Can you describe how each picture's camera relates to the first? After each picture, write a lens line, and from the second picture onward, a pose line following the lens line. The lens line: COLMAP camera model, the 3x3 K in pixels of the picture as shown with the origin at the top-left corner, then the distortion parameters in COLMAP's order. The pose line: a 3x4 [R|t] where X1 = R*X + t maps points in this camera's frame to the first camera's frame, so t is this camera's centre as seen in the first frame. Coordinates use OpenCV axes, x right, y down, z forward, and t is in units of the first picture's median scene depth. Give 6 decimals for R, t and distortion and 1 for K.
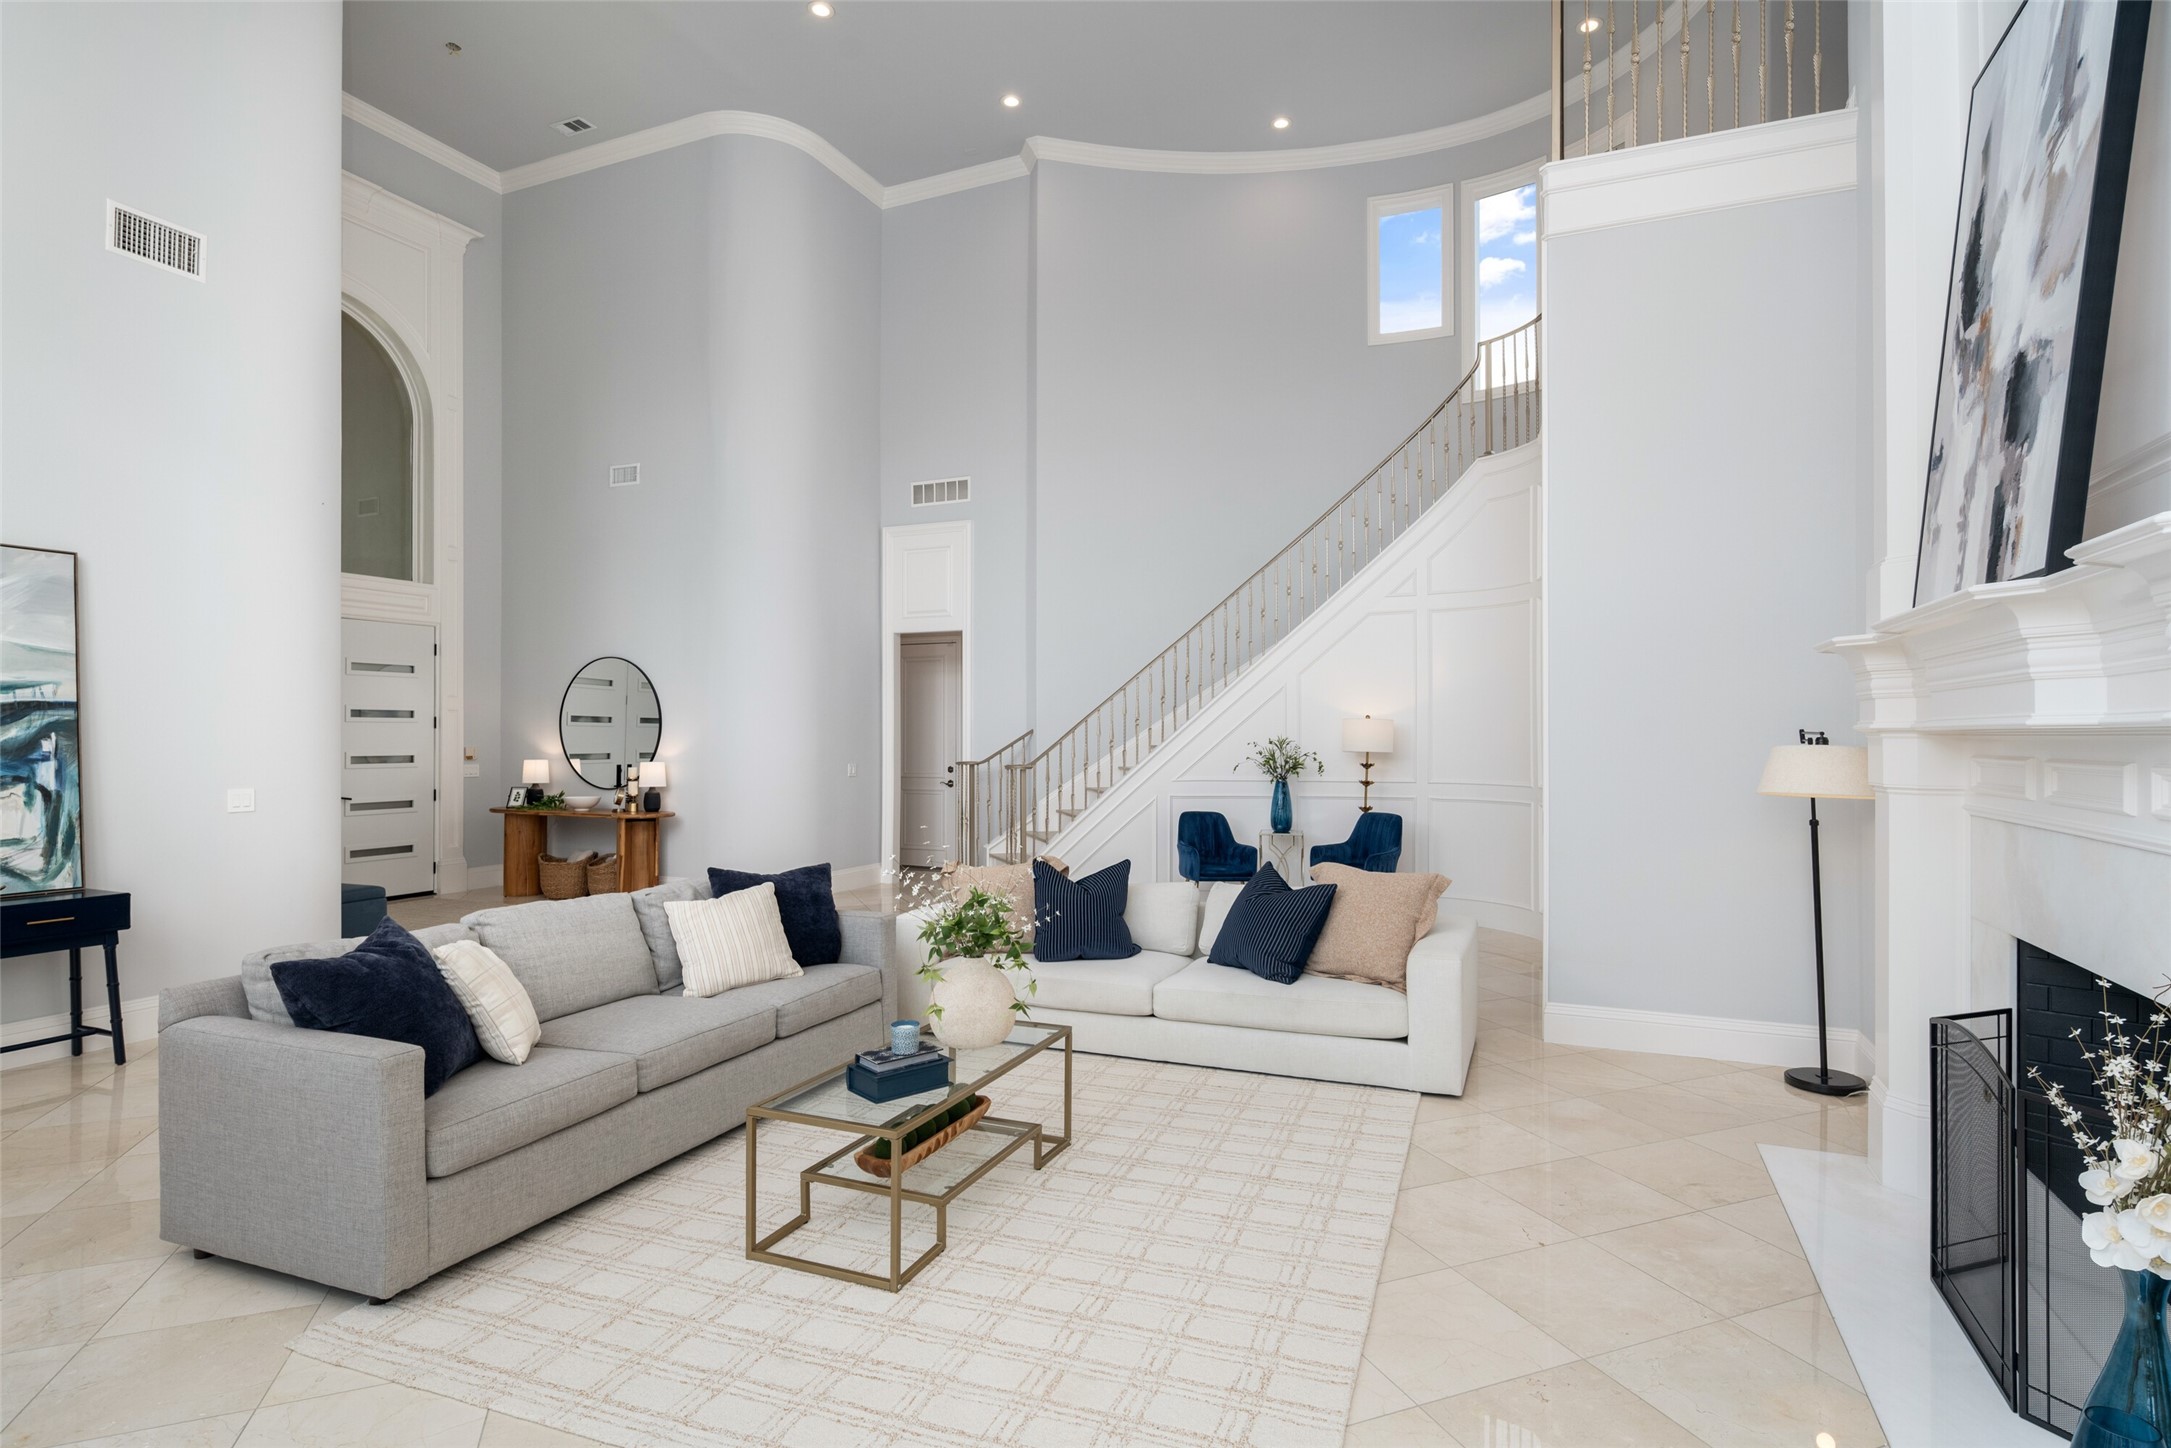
lens RADIAL K [[1059.1, 0, 1102.1], [0, 1059.1, 725.9], [0, 0, 1]] dist [0.004927, -0.002682]
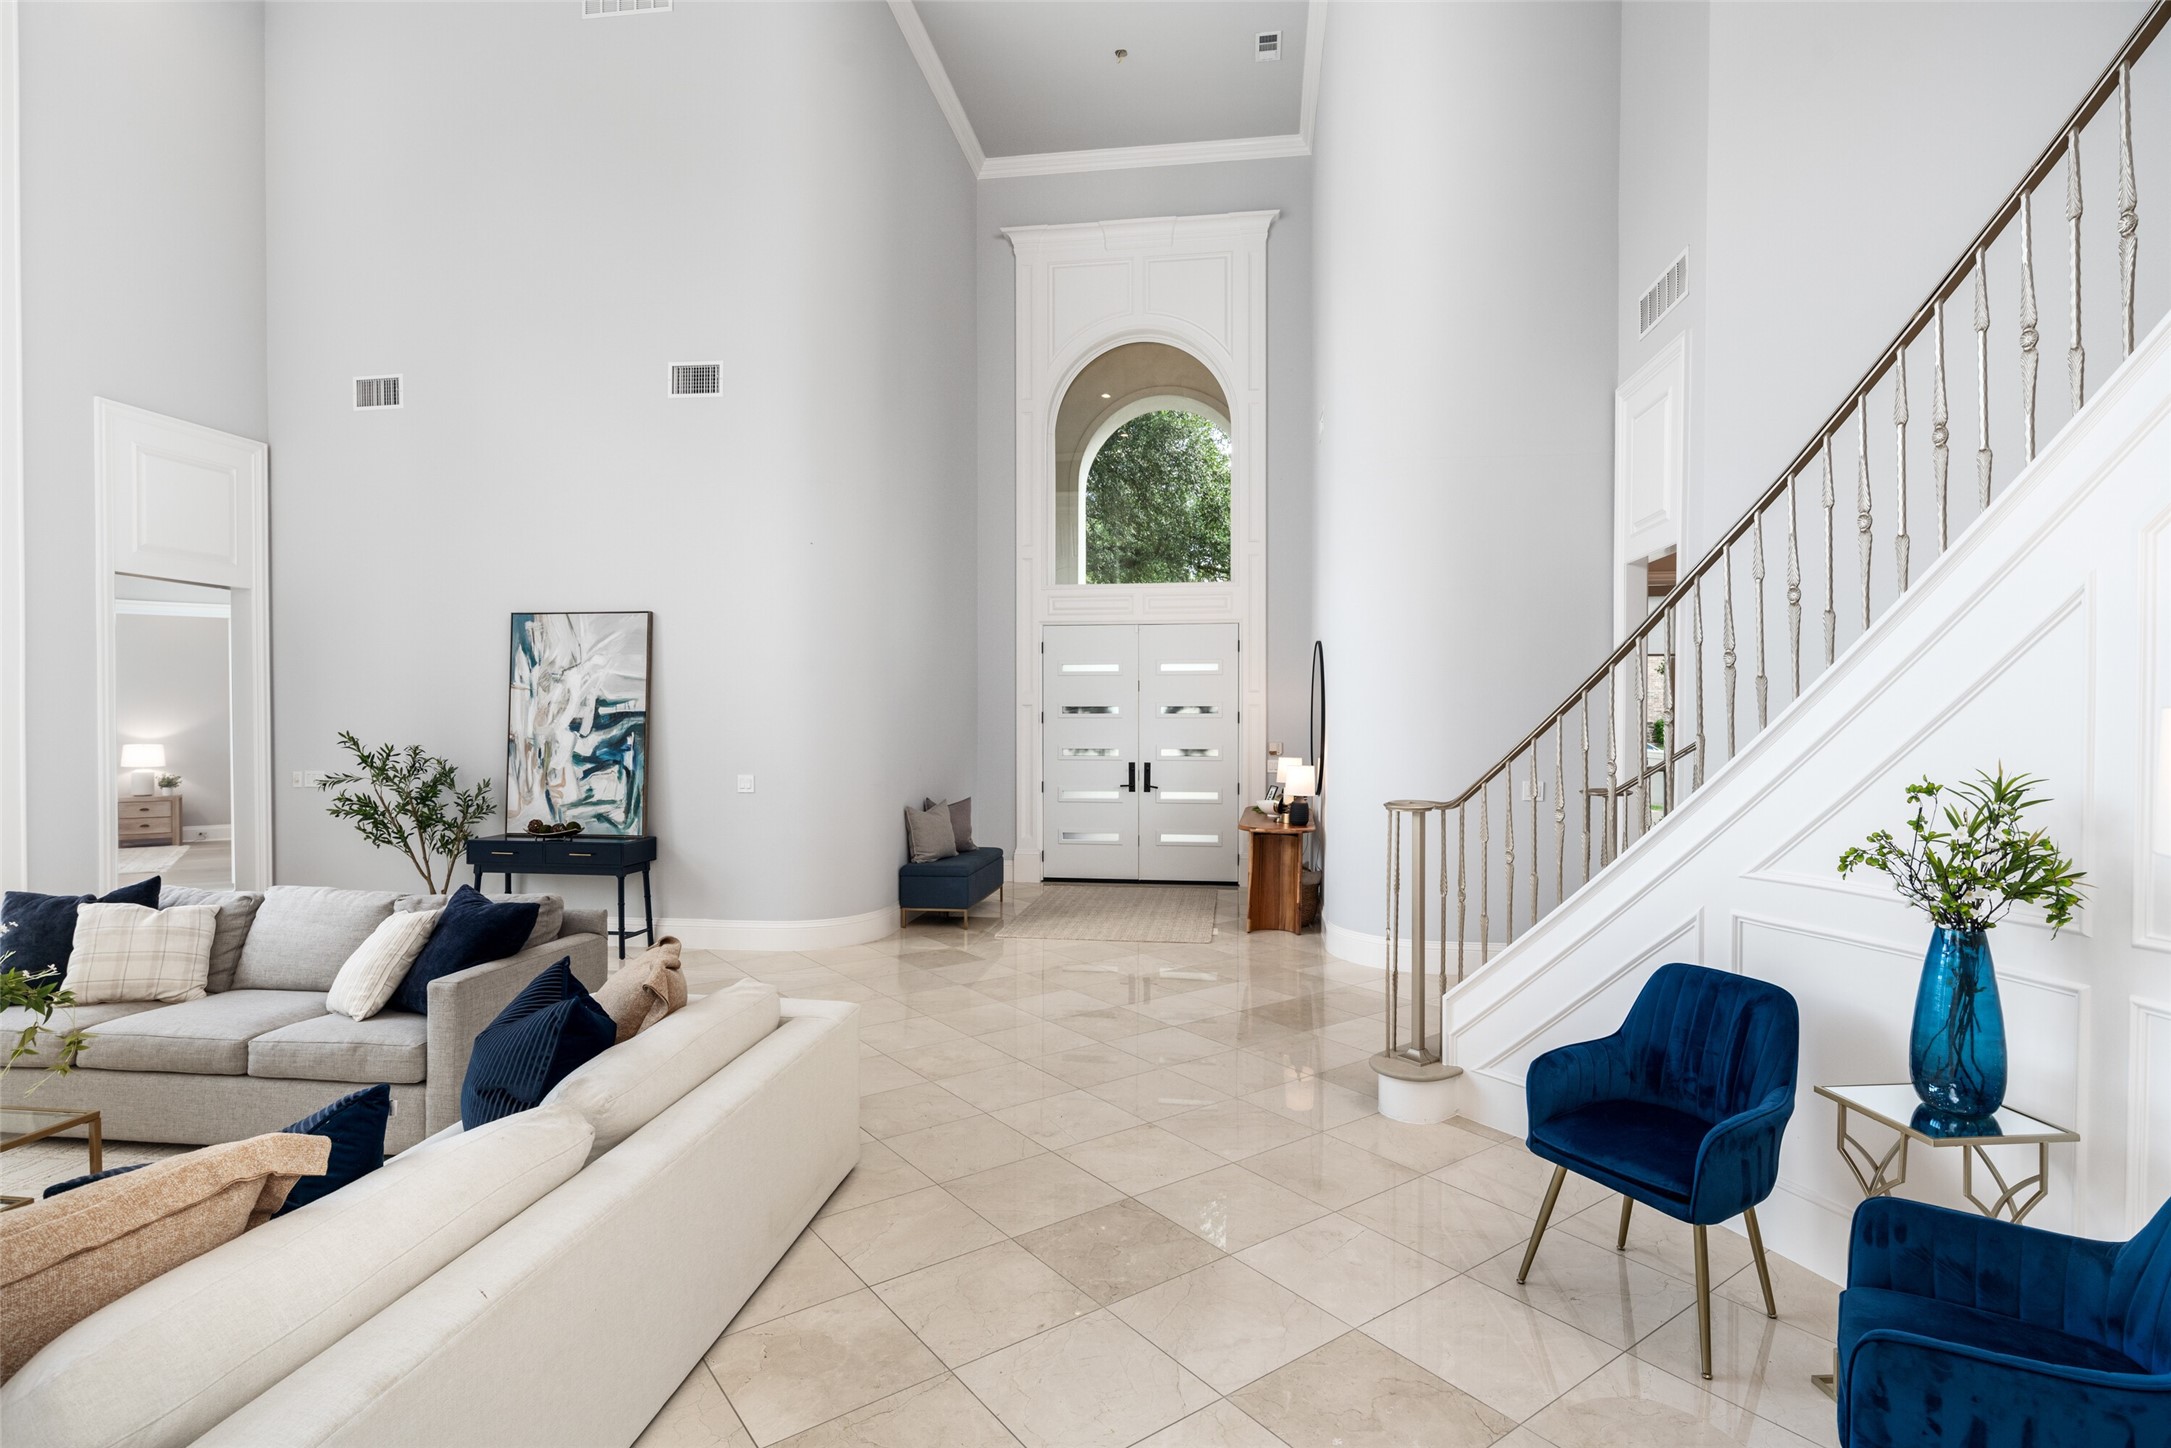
lens RADIAL K [[1059.1, 0, 1100.6], [0, 1059.1, 729.0], [0, 0, 1]] dist [0.004927, -0.002682]
pose [[0.238402, 0.003196, -0.971161, 0.647219], [0.011346, 0.999917, 0.006076, 0.000233], [0.971100, -0.012468, 0.238346, 1.292982]]
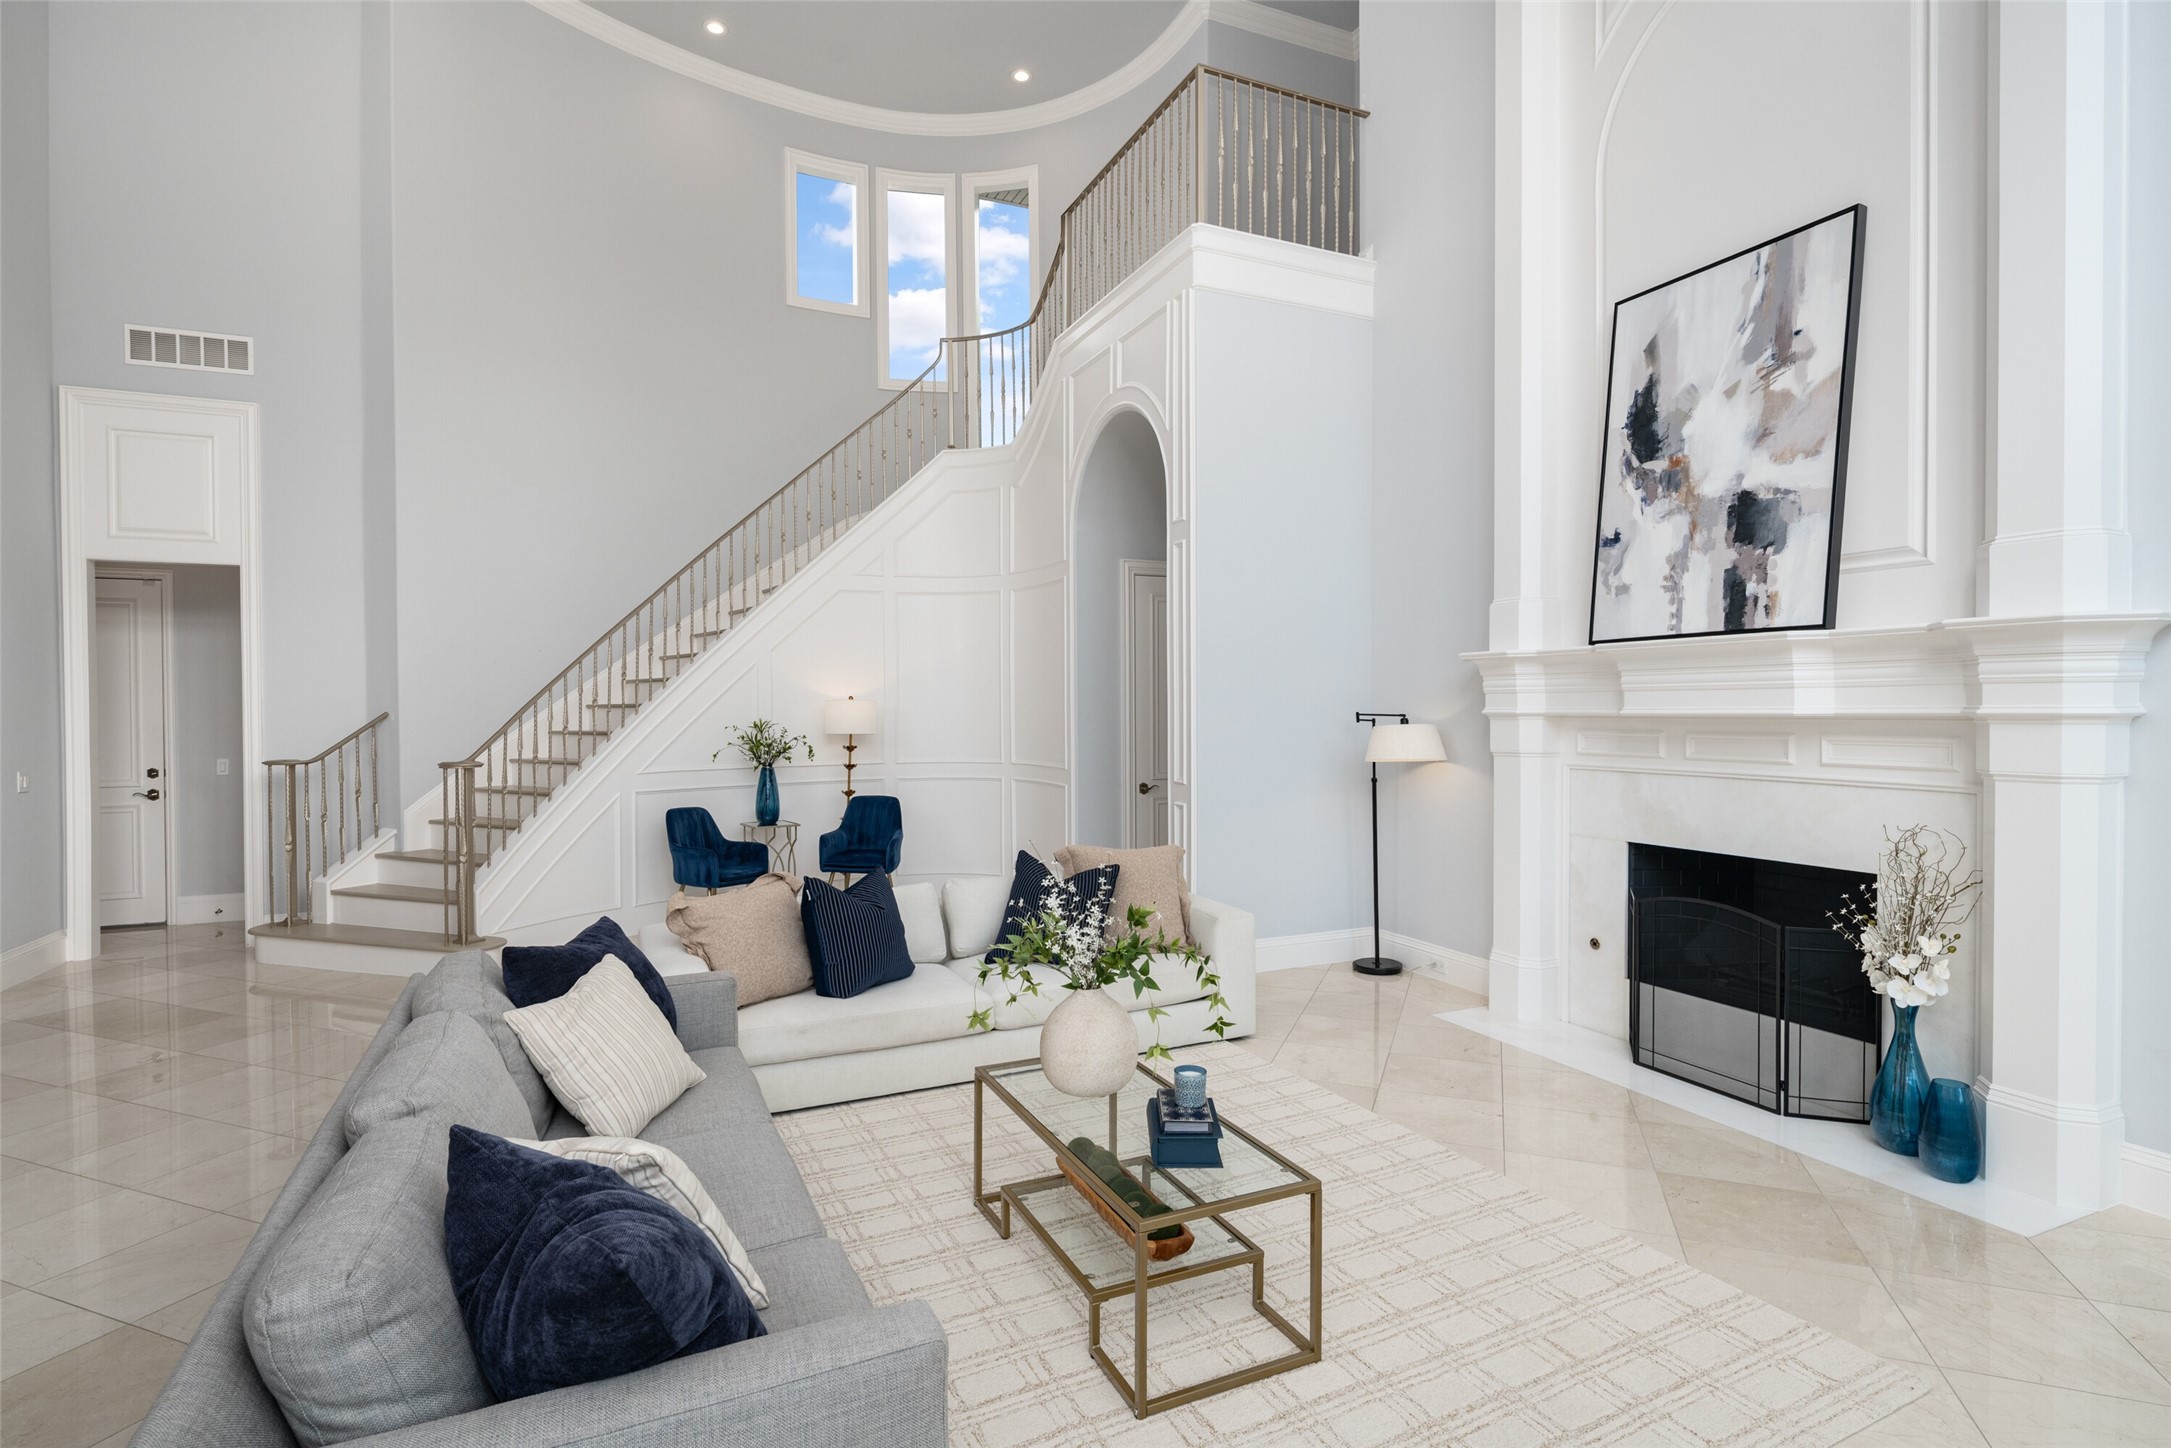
lens RADIAL K [[1059.1, 0, 1109.1], [0, 1059.1, 724.7], [0, 0, 1]] dist [0.004927, -0.002682]
pose [[0.687014, -0.014992, 0.726489, -0.515015], [-0.000900, 0.999769, 0.021483, -0.009175], [-0.726643, -0.015413, 0.686842, 0.283860]]
